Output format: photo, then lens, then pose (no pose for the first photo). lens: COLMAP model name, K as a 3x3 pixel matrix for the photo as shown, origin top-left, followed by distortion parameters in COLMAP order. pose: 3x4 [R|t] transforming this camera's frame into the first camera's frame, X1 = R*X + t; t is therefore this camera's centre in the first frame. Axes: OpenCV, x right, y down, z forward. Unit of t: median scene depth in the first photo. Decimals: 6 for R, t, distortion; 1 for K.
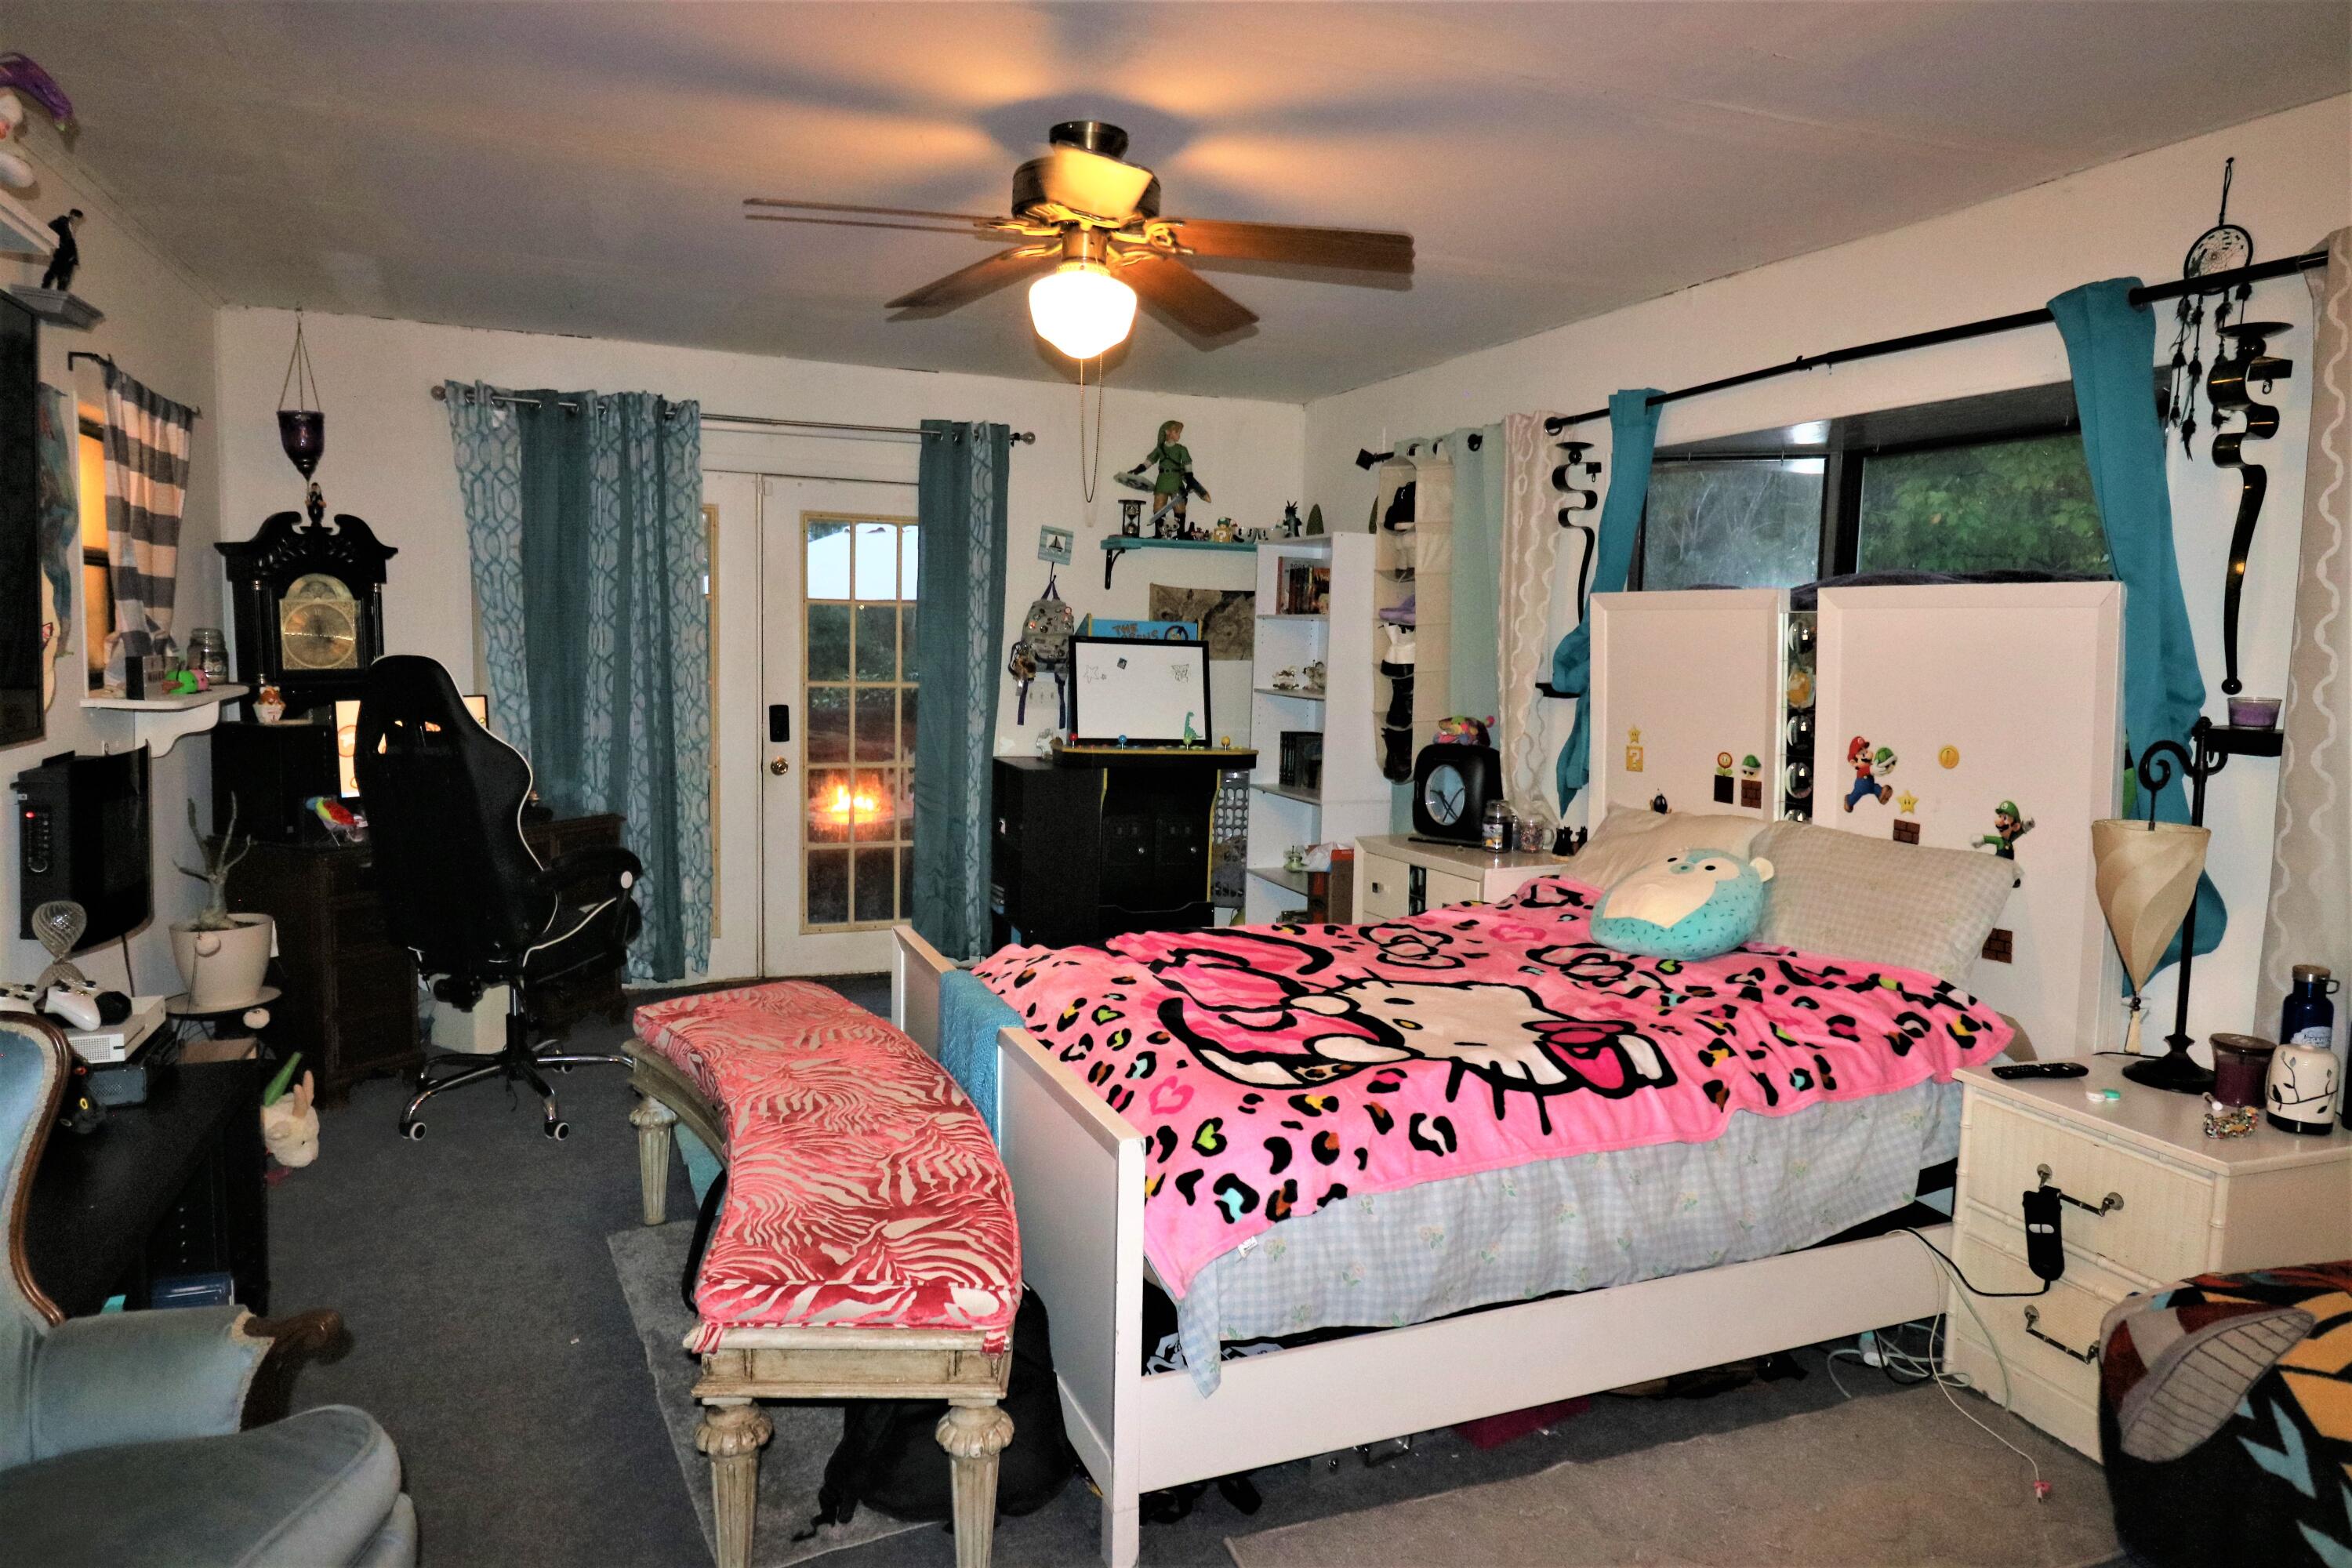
lens RADIAL K [[1457.7, 0, 1176.0], [0, 1457.7, 784.0], [0, 0, 1]] dist [-0.004820, -0.001264]
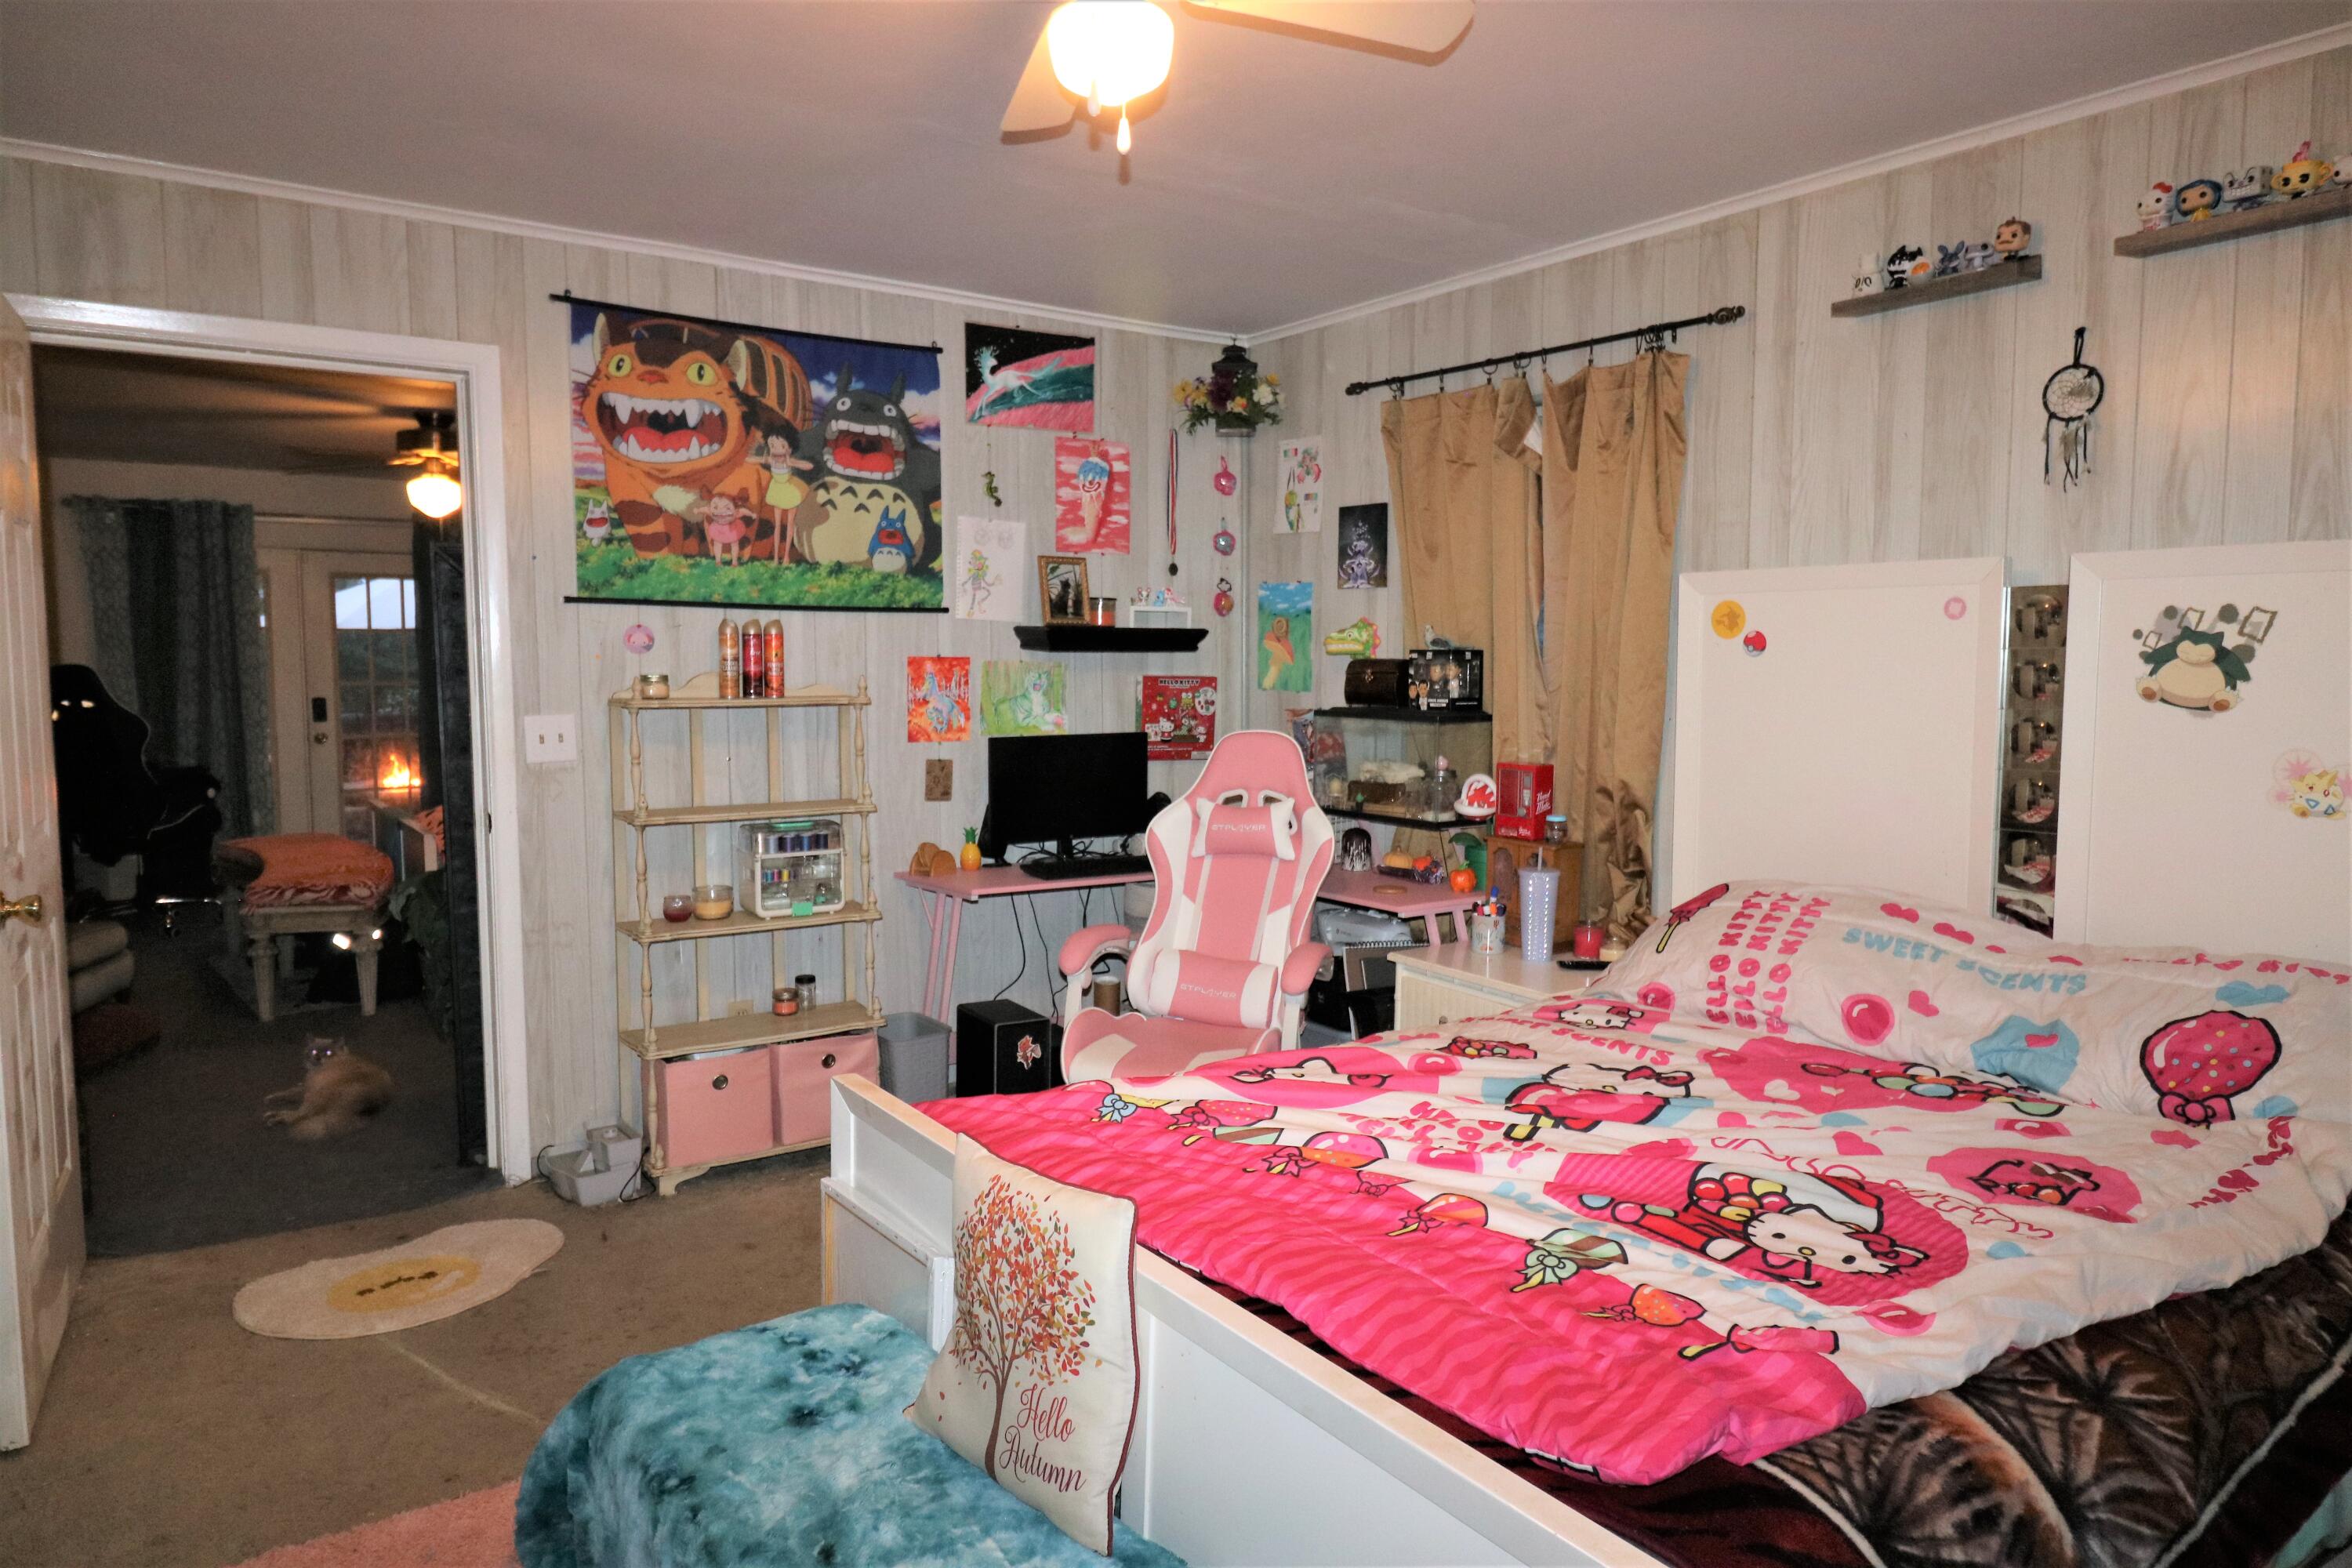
lens RADIAL K [[1457.7, 0, 1176.0], [0, 1457.7, 784.0], [0, 0, 1]] dist [-0.004820, -0.001264]
pose [[0.974186, -0.039528, 0.222257, 0.293033], [0.042178, 0.999084, -0.007187, 0.095349], [-0.221770, 0.016376, 0.974962, -0.773619]]
